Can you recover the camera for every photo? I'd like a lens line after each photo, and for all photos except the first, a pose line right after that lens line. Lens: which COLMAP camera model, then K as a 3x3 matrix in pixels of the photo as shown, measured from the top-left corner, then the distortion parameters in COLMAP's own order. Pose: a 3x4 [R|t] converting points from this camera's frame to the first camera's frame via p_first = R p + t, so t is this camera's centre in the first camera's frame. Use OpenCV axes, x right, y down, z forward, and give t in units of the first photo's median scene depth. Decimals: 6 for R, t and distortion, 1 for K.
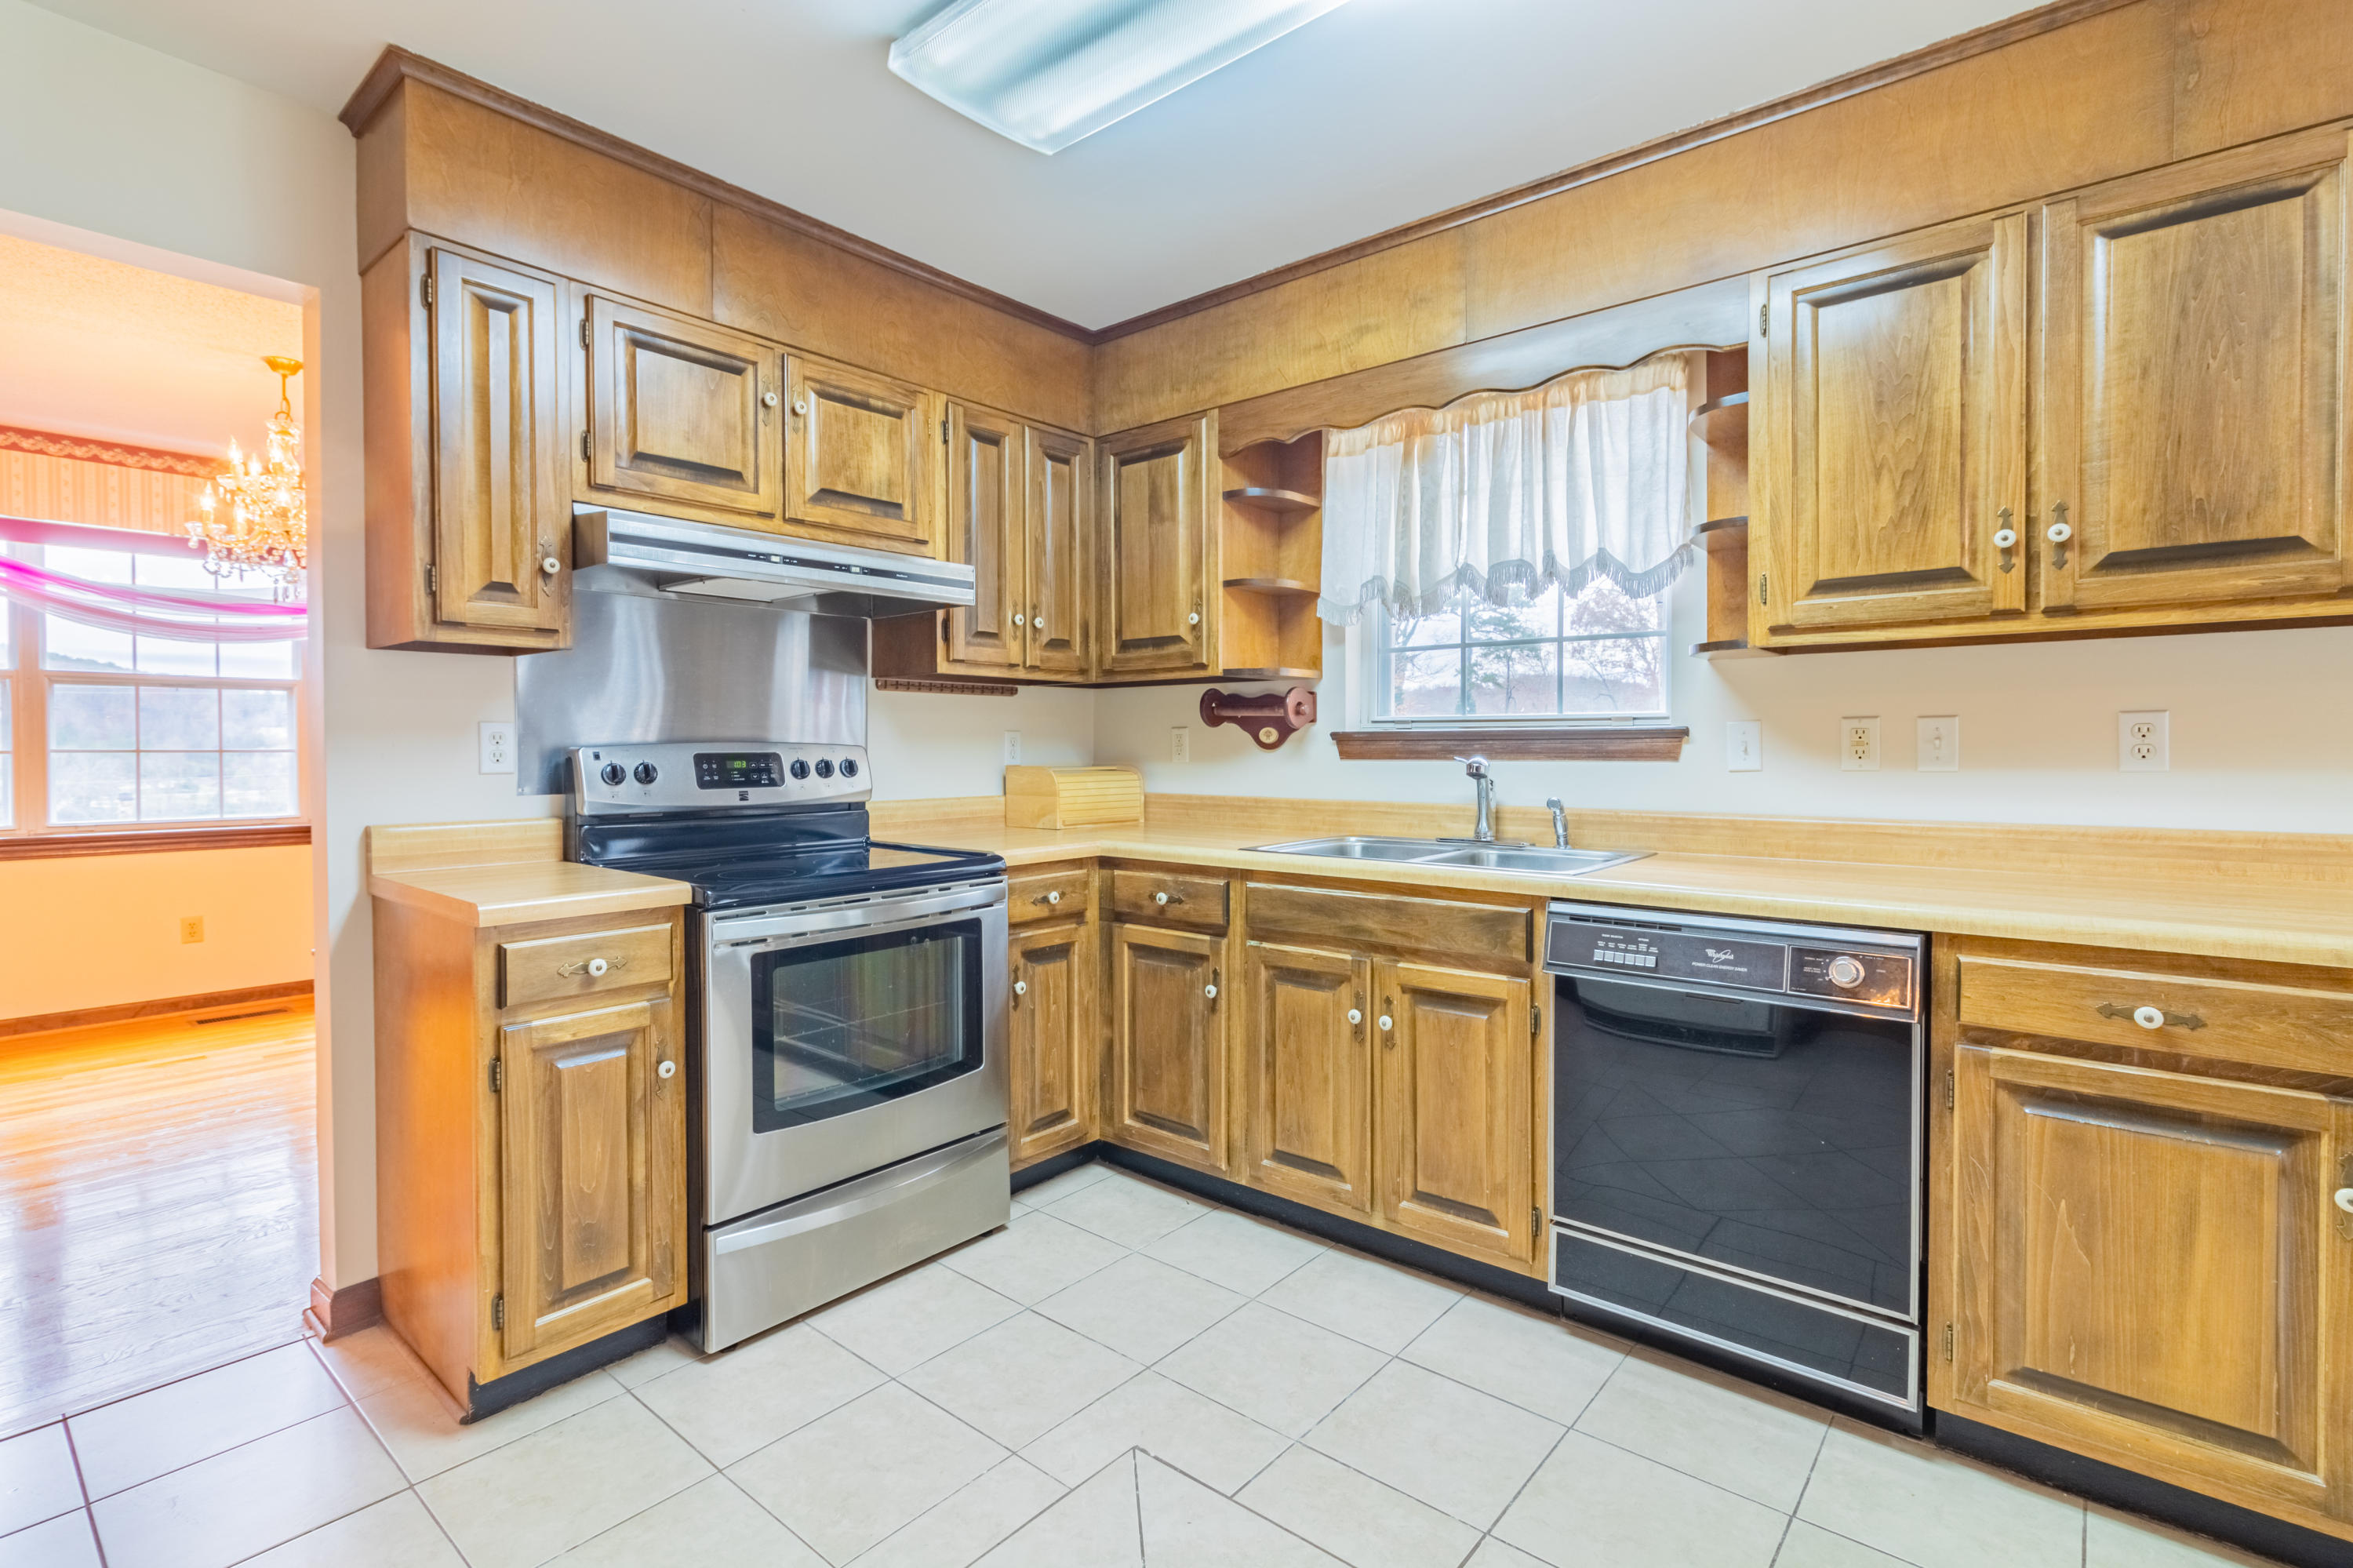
lens RADIAL K [[1091.7, 0, 1181.4], [0, 1091.7, 766.9], [0, 0, 1]] dist [0.002251, 0.000872]
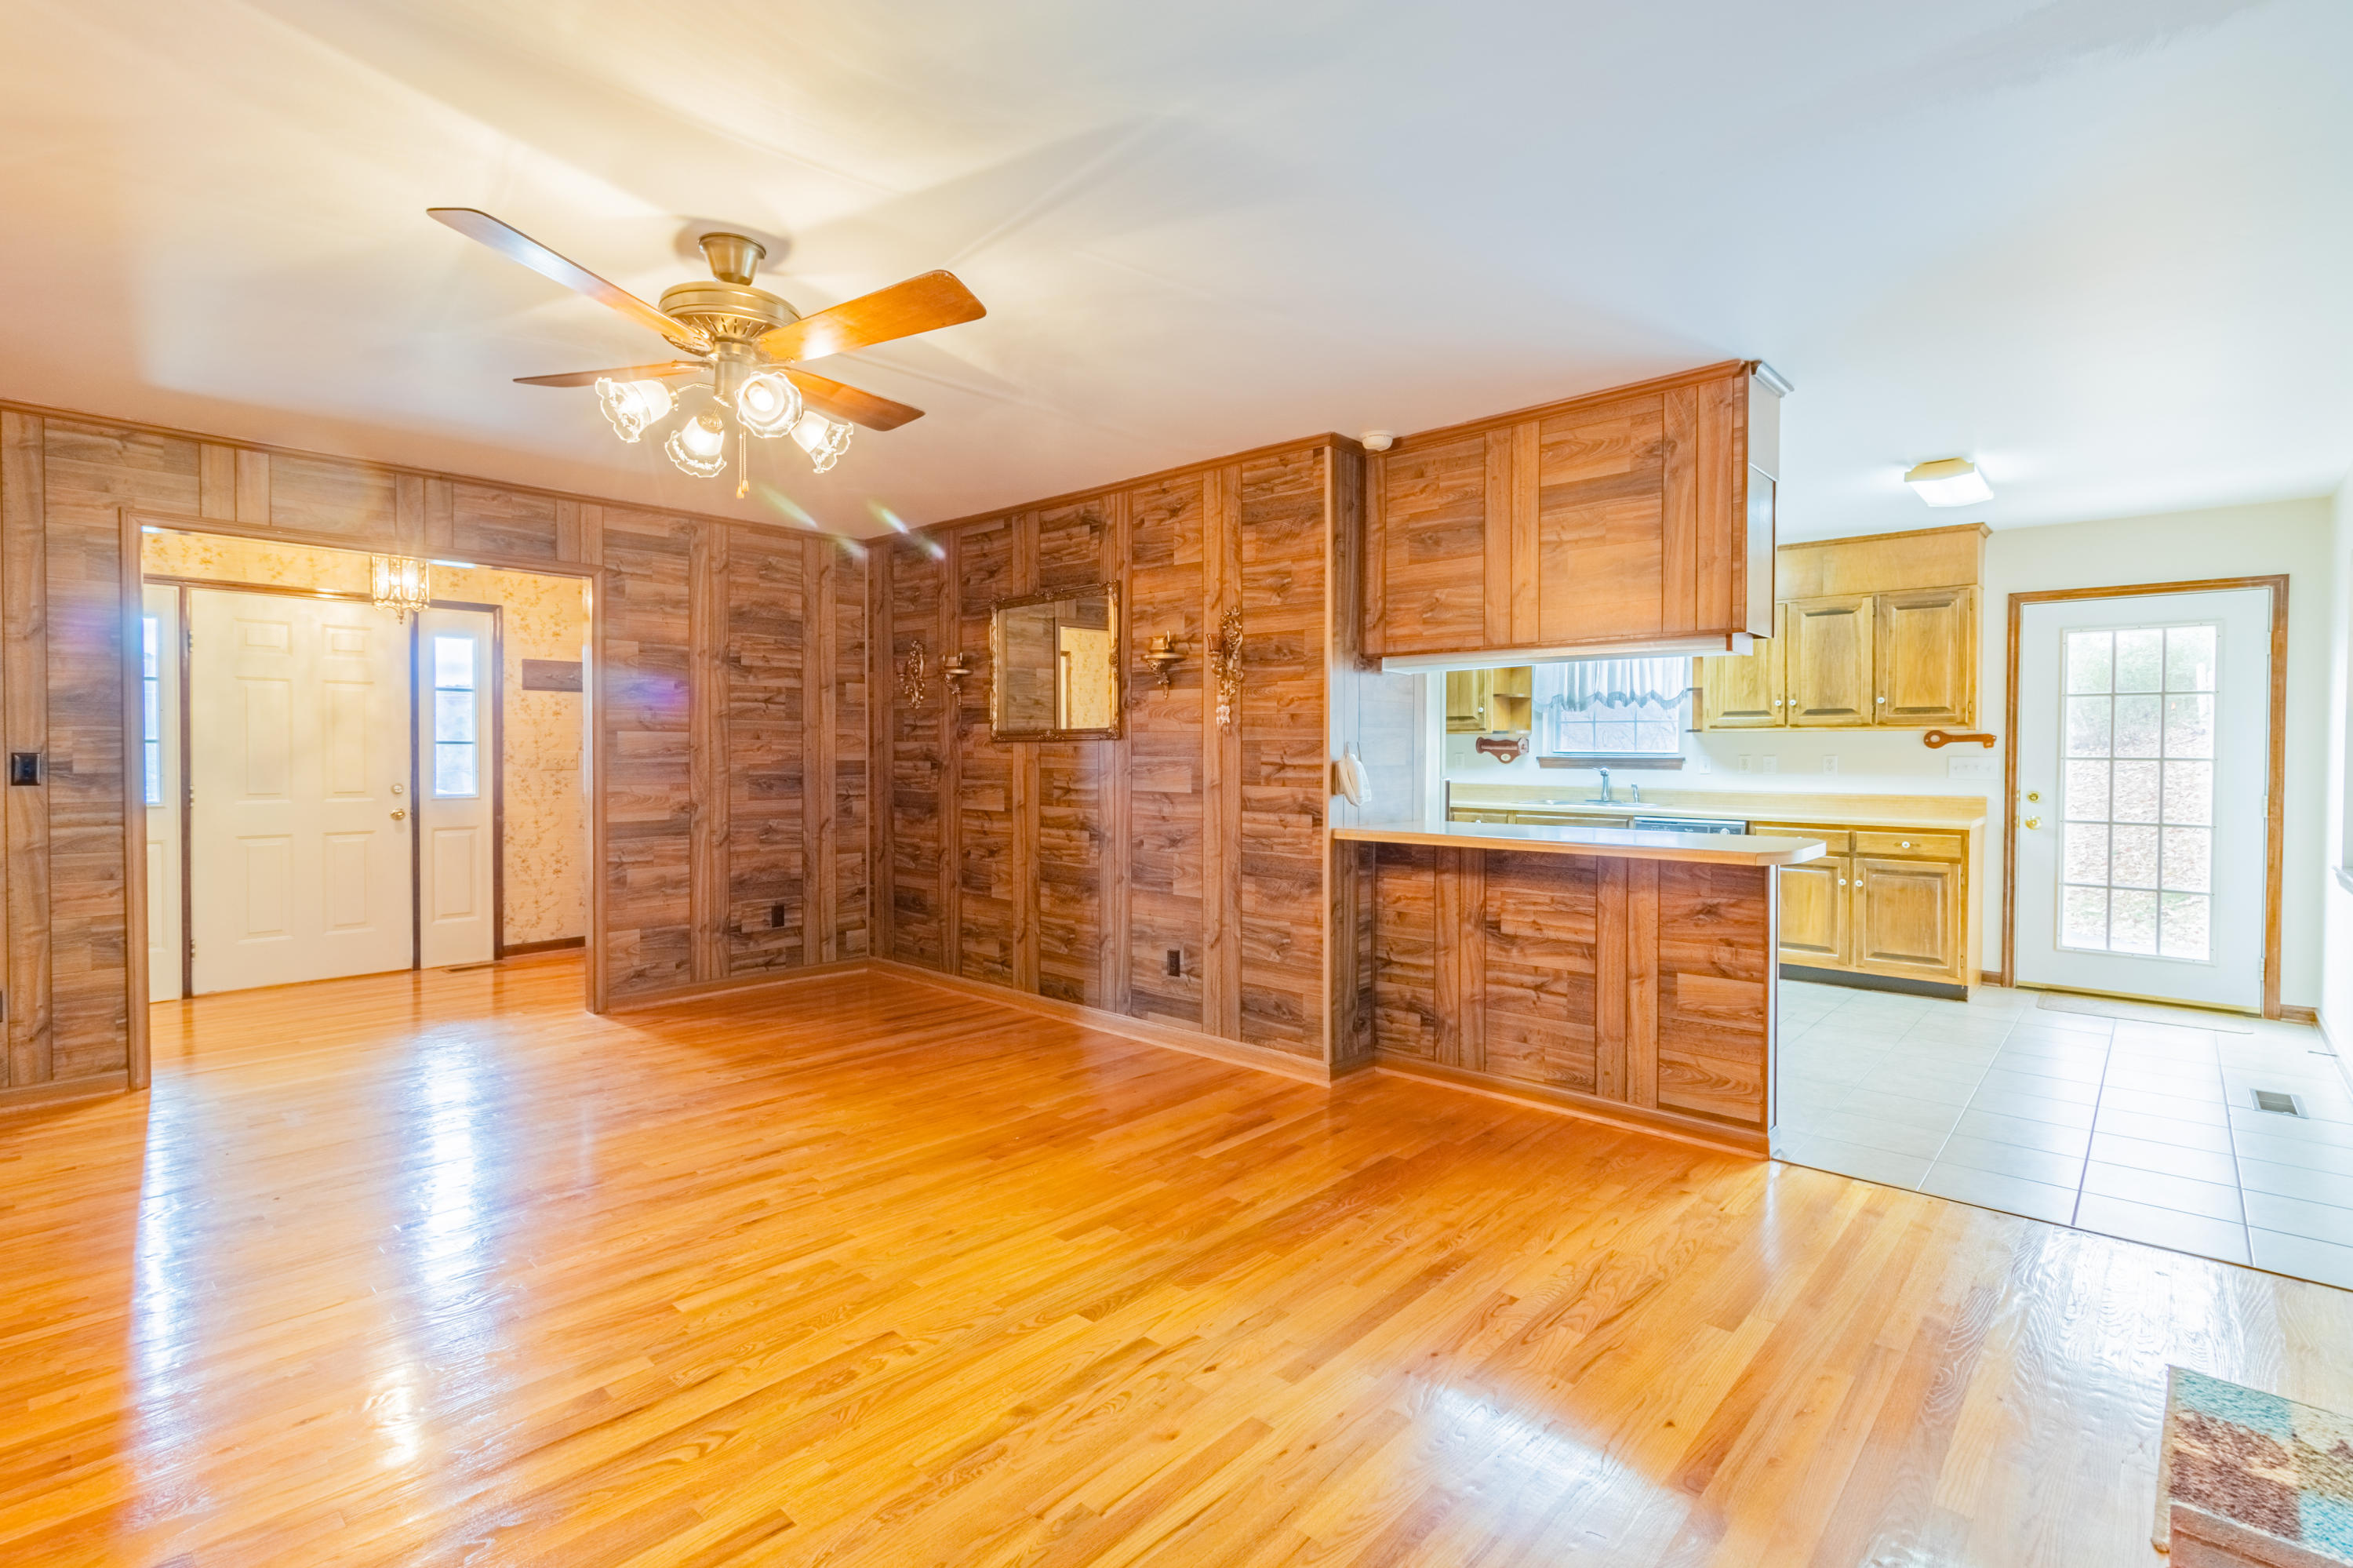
lens RADIAL K [[1091.7, 0, 1175.4], [0, 1091.7, 767.5], [0, 0, 1]] dist [0.002251, 0.000872]
pose [[0.999193, 0.007360, -0.039495, -0.779330], [-0.007444, 0.999970, -0.001982, 0.003395], [0.039479, 0.002274, 0.999218, -1.981230]]
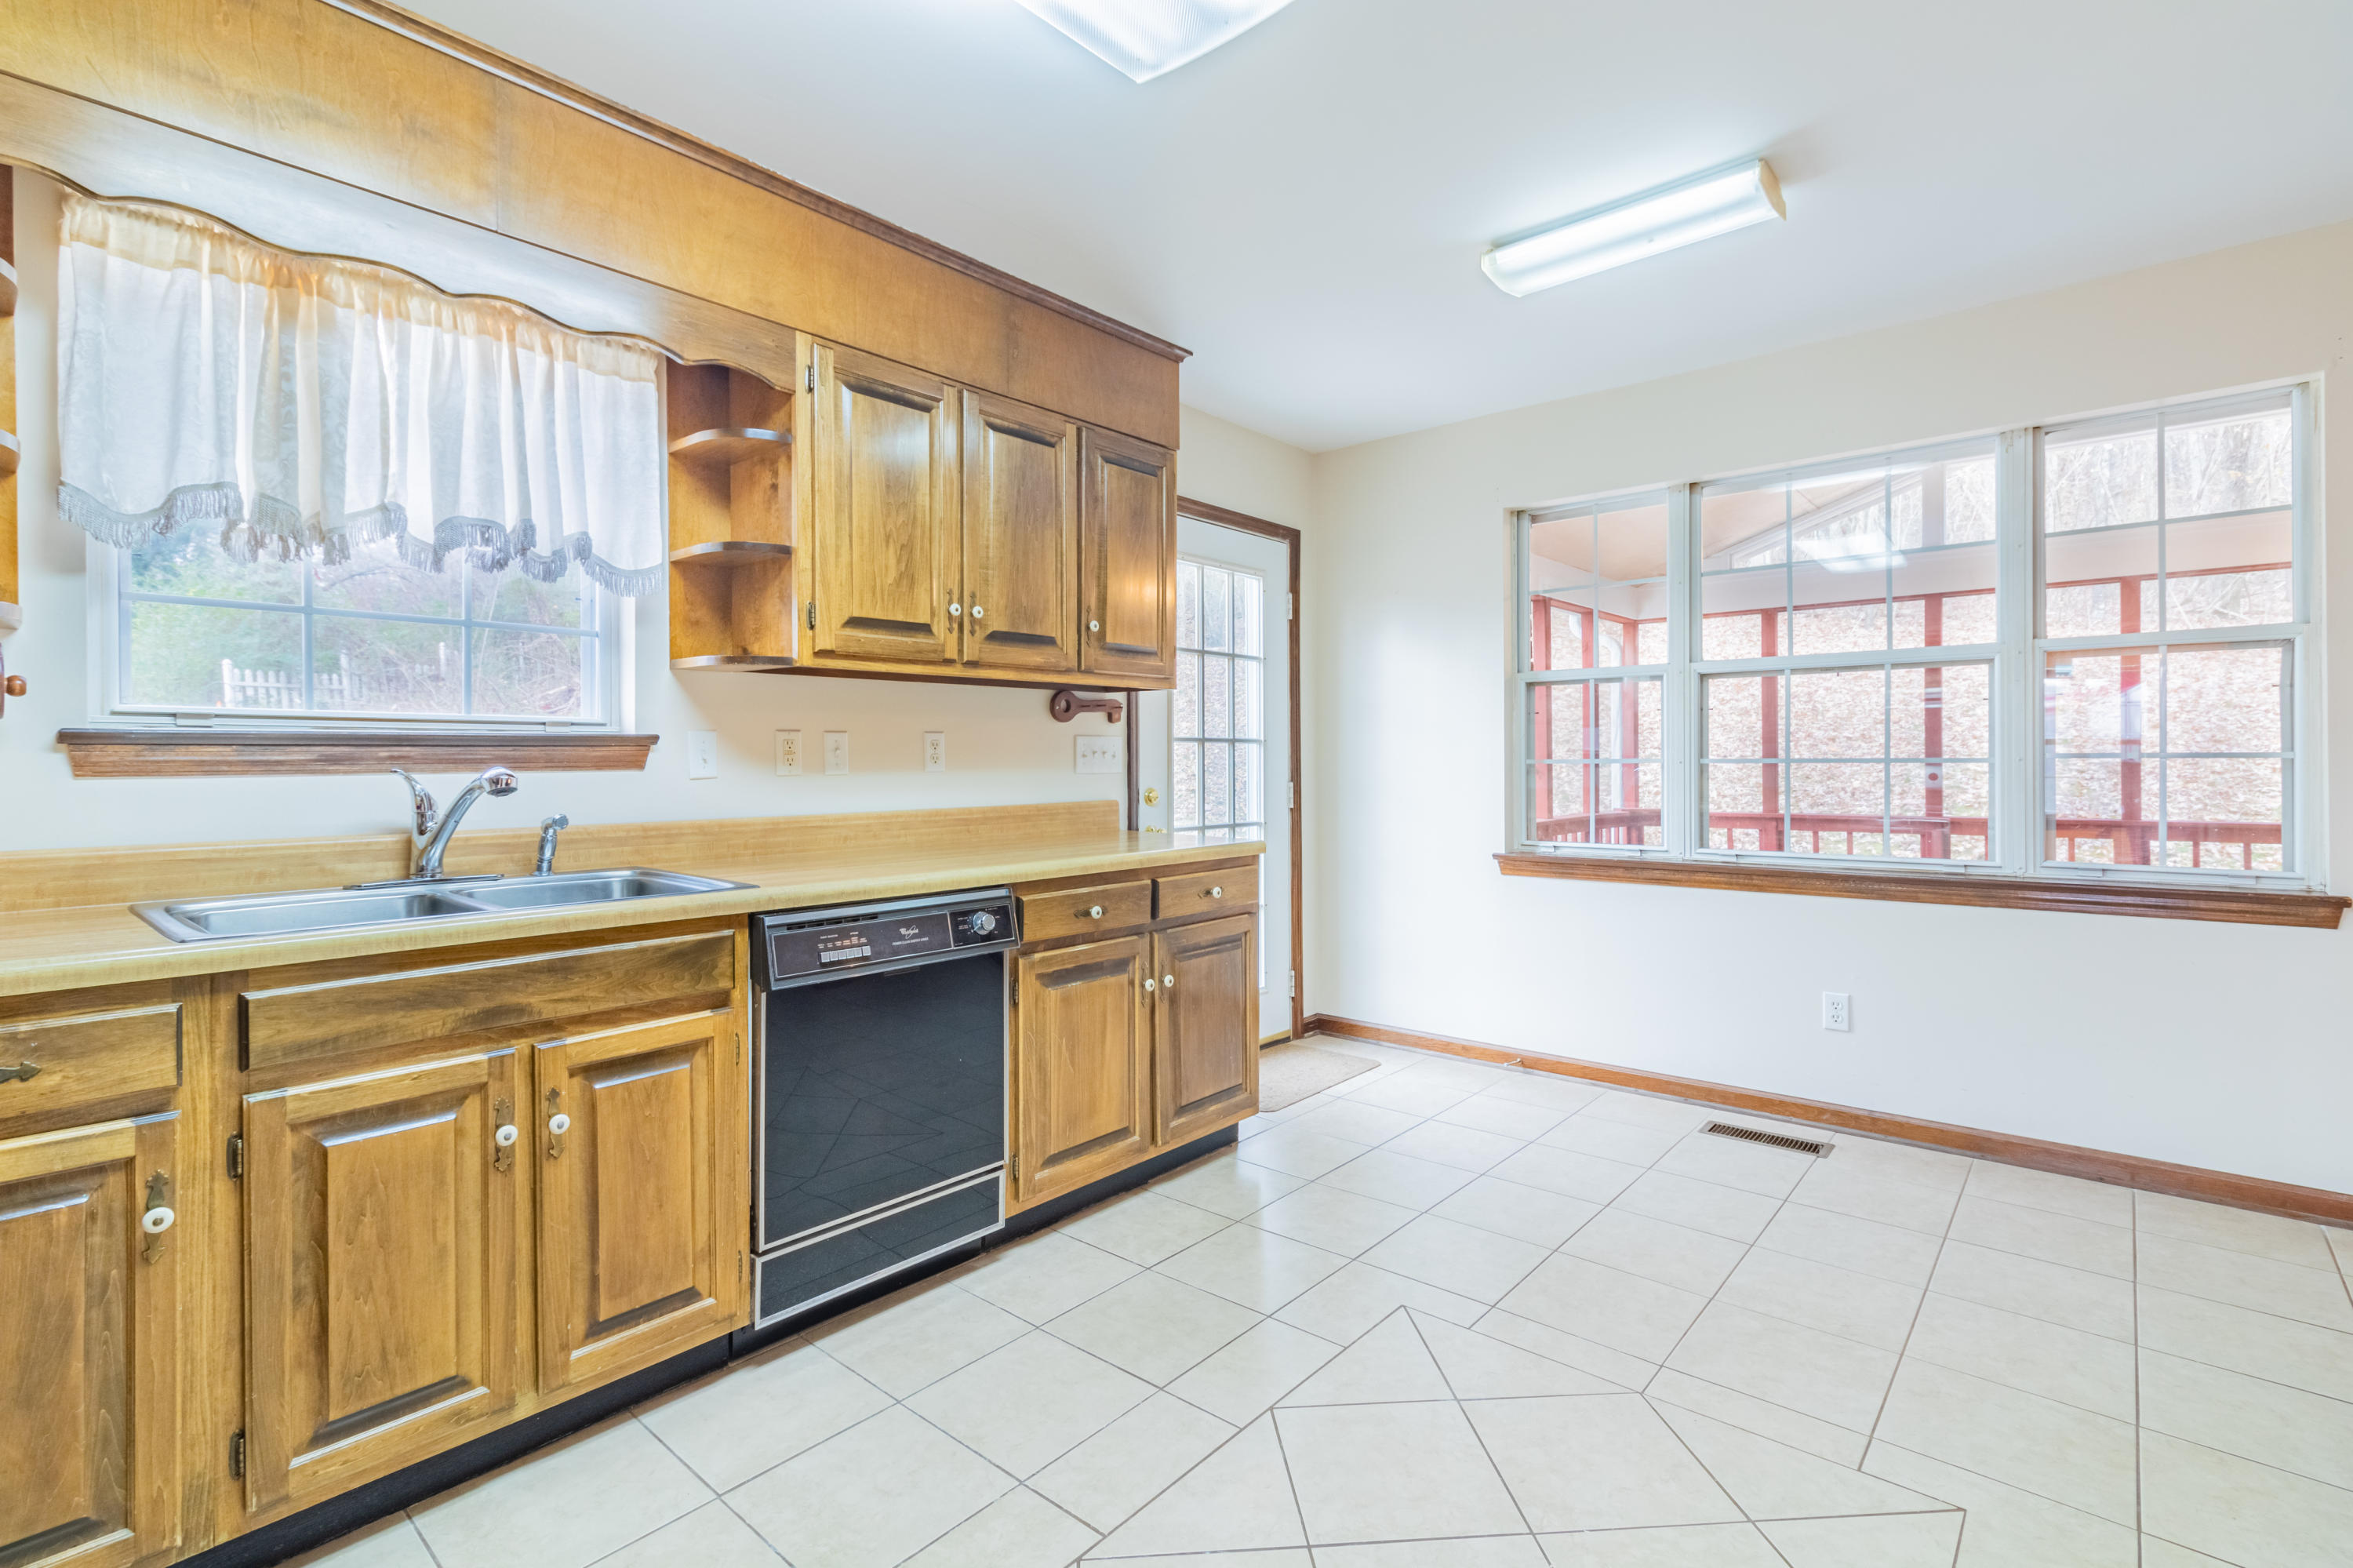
lens RADIAL K [[1091.7, 0, 1153.2], [0, 1091.7, 767.0], [0, 0, 1]] dist [0.002251, 0.000872]
pose [[0.027839, -0.006357, 0.999592, -0.572282], [0.021277, 0.999757, 0.005765, -0.004539], [-0.999386, 0.021108, 0.027968, 0.598331]]
